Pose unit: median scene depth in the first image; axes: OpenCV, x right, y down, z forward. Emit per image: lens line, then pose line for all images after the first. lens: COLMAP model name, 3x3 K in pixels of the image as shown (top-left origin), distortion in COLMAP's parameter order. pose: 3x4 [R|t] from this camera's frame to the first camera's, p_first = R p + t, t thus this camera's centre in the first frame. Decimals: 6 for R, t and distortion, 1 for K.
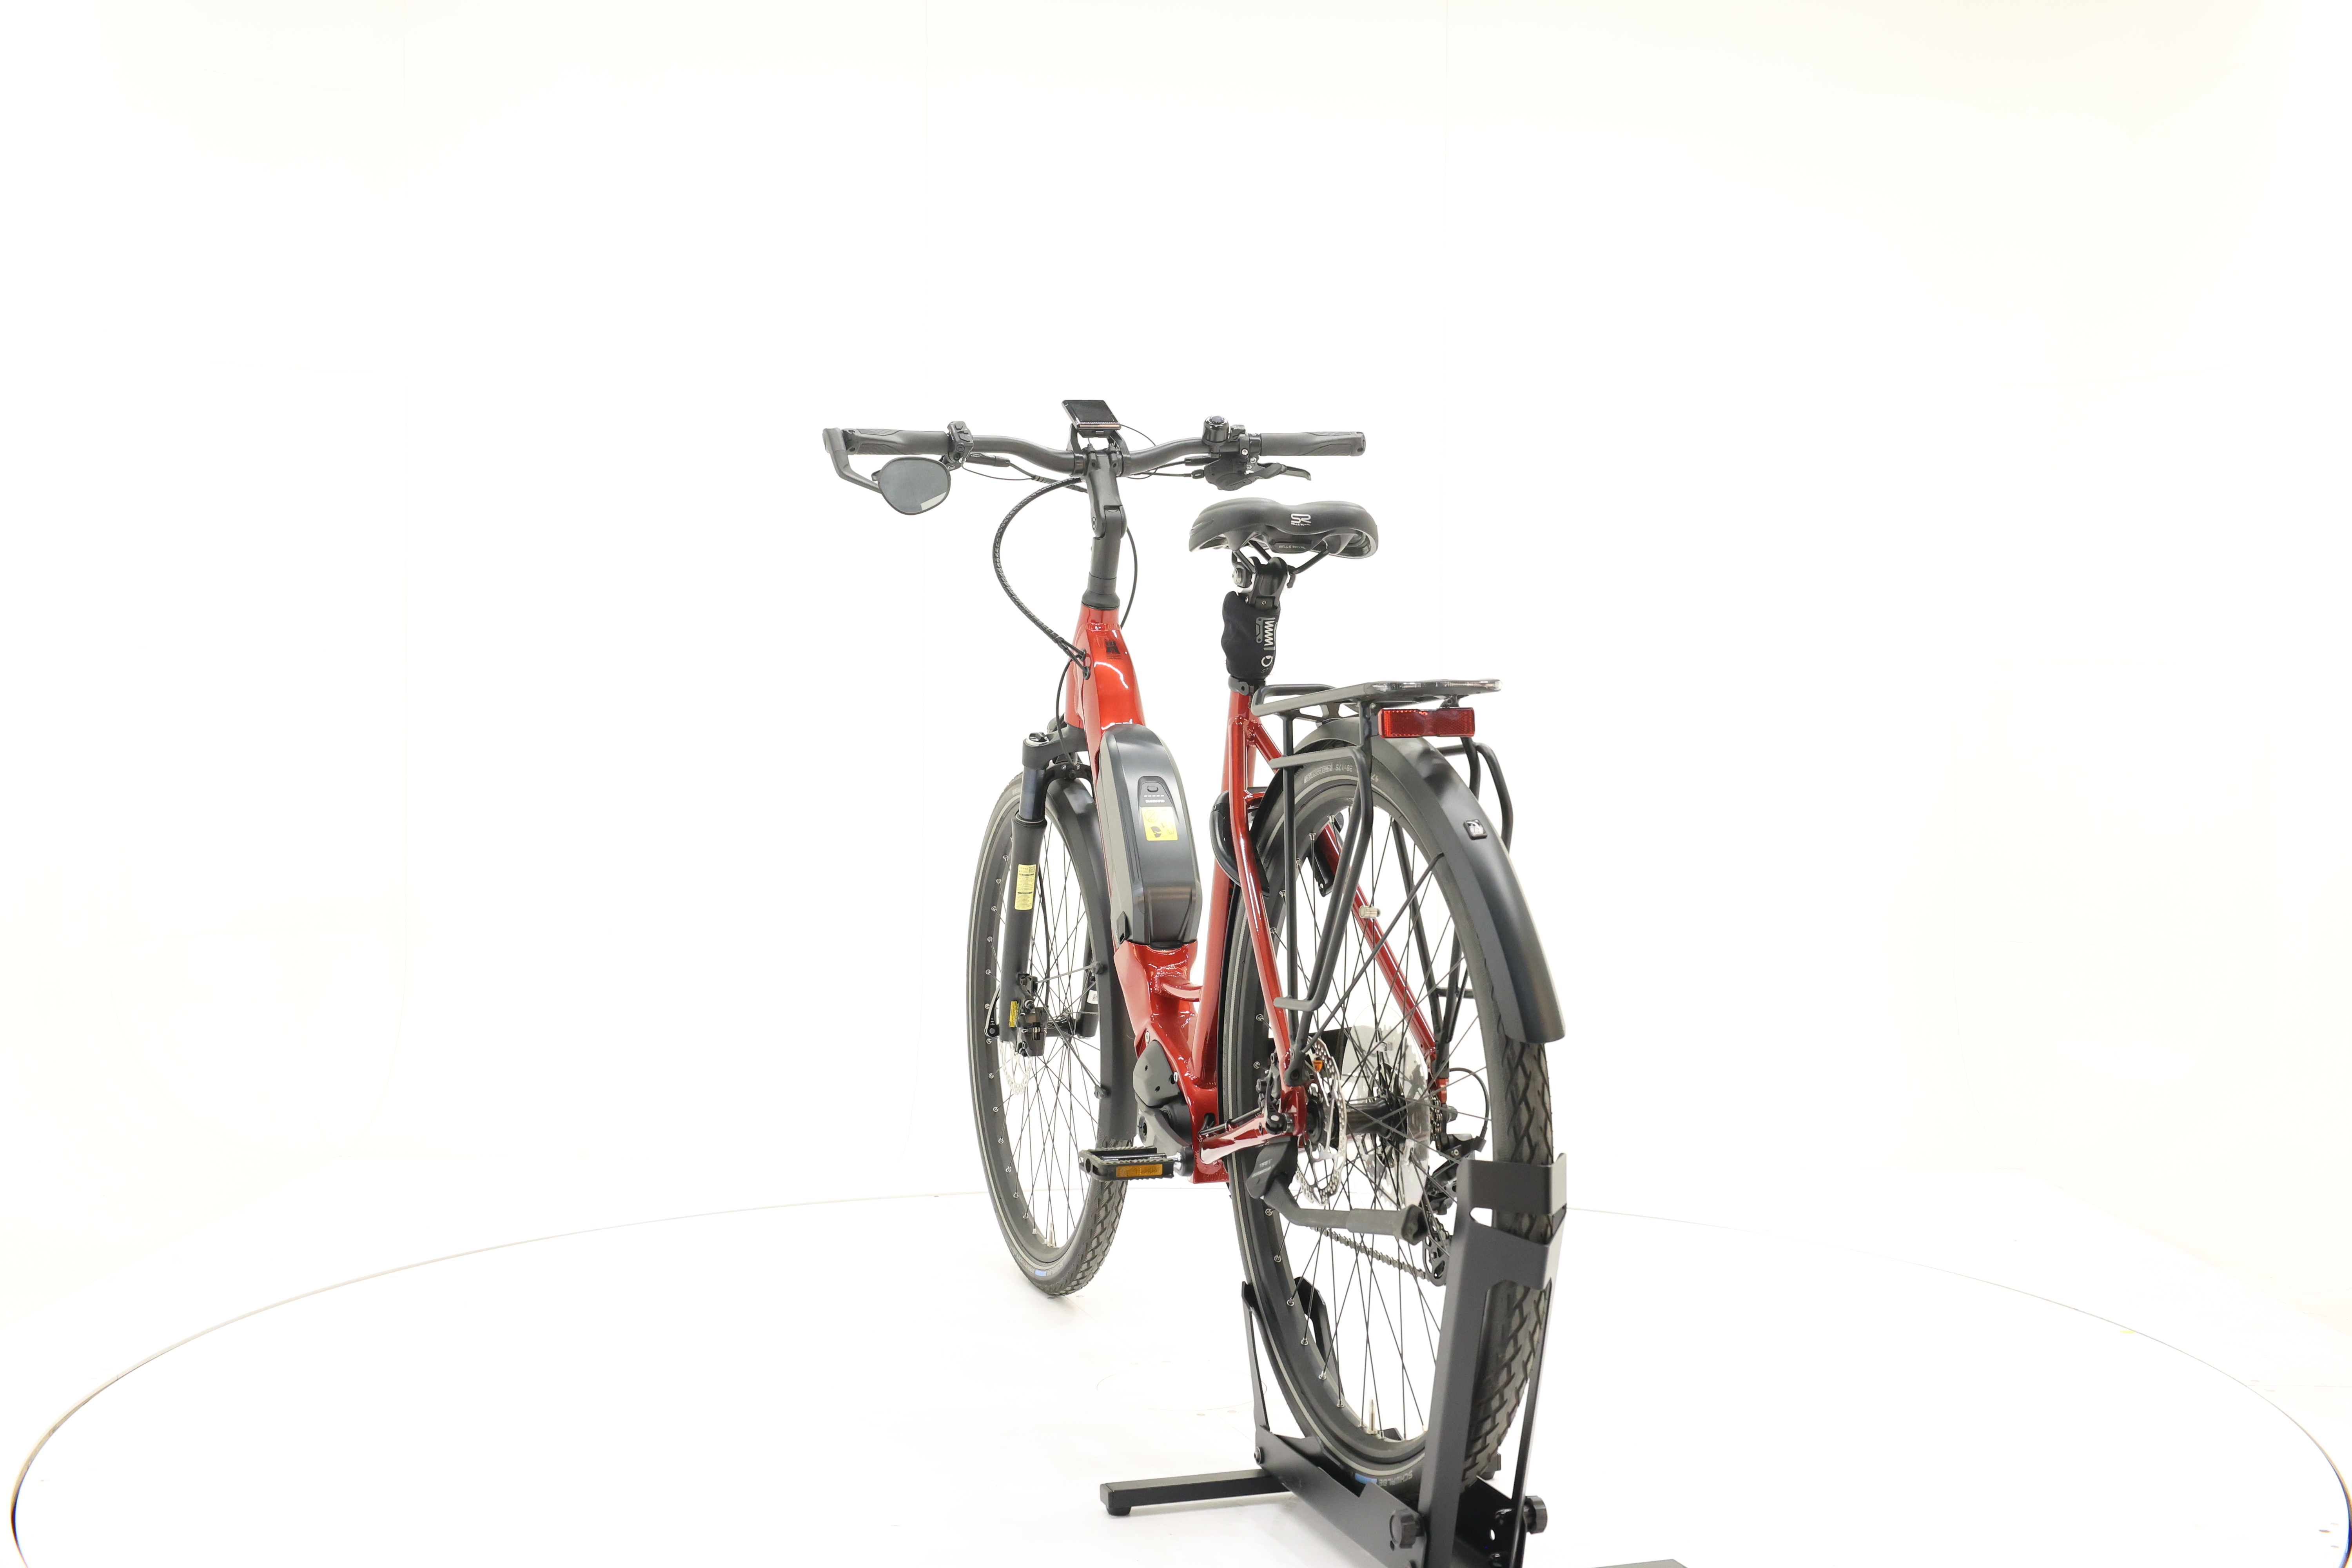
lens RADIAL K [[2529.6, 0, 1177.7], [0, 2529.6, 776.9], [0, 0, 1]] dist [-0.011295, 0.000000]
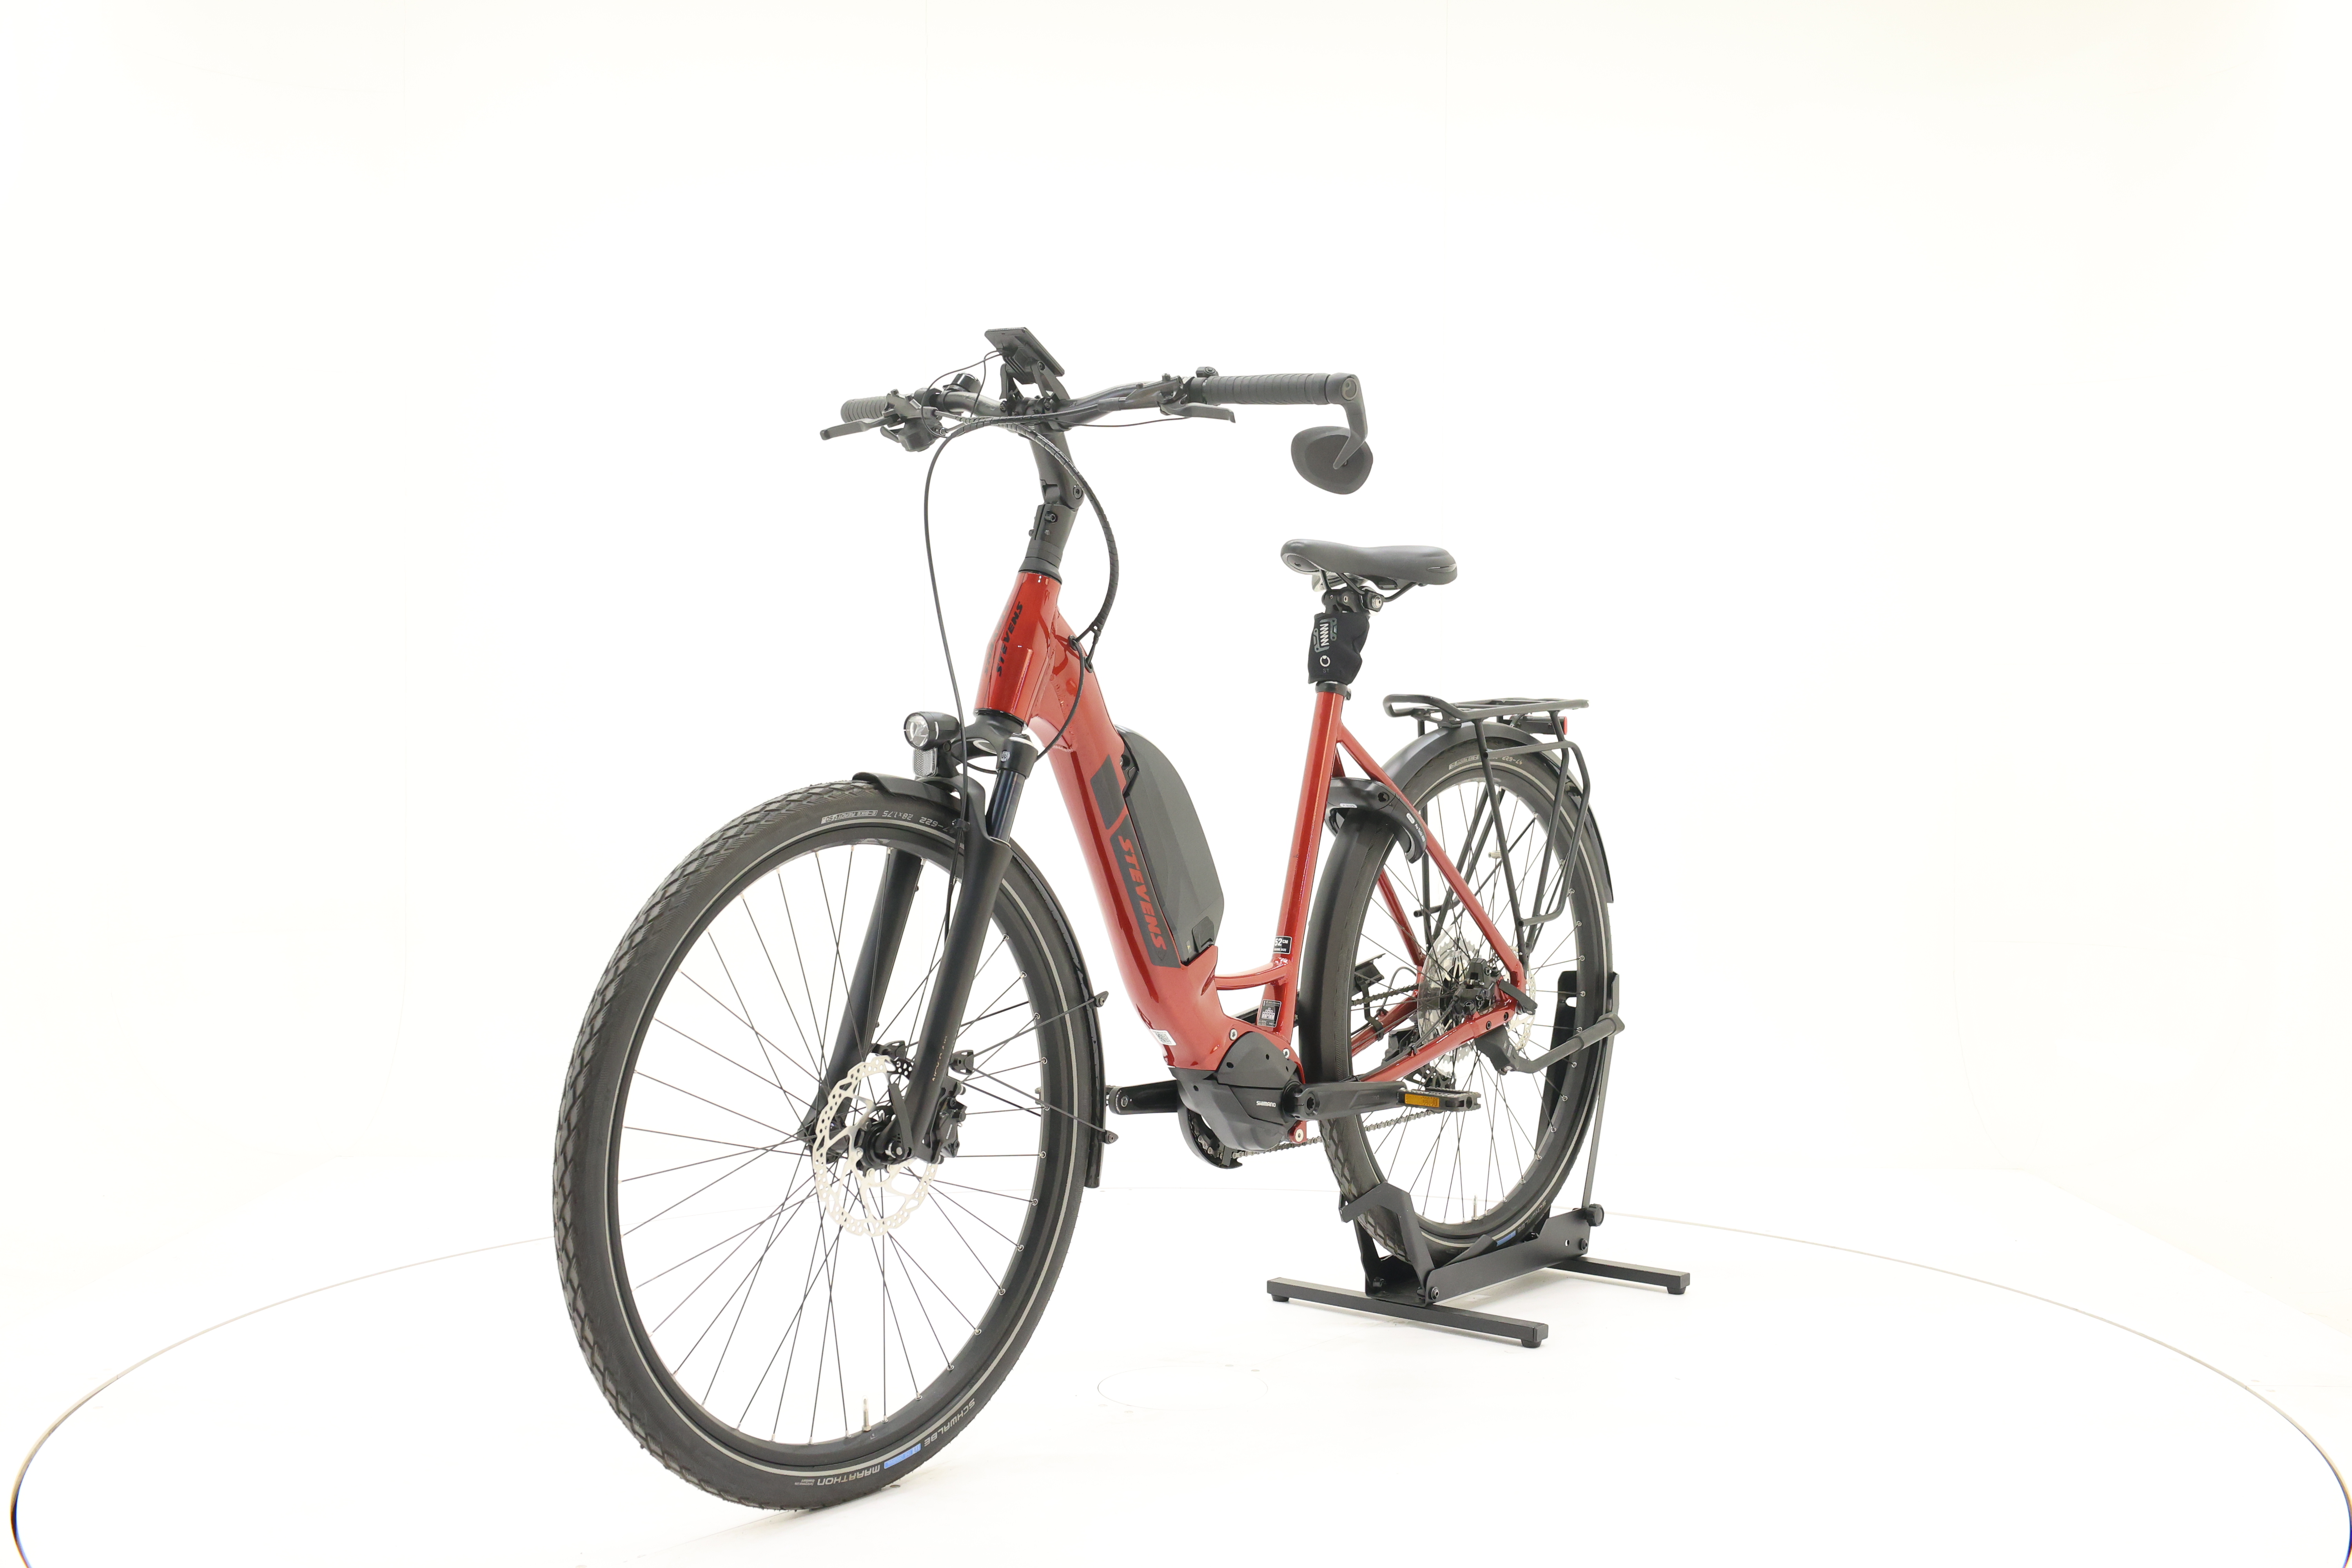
lens RADIAL K [[2529.6, 0, 1180.5], [0, 2529.6, 786.7], [0, 0, 1]] dist [-0.011295, 0.000000]
pose [[-0.537932, -0.026123, 0.842584, -0.815372], [0.008981, 0.999285, 0.036714, -0.031749], [-0.842941, 0.027317, -0.537313, 1.496323]]
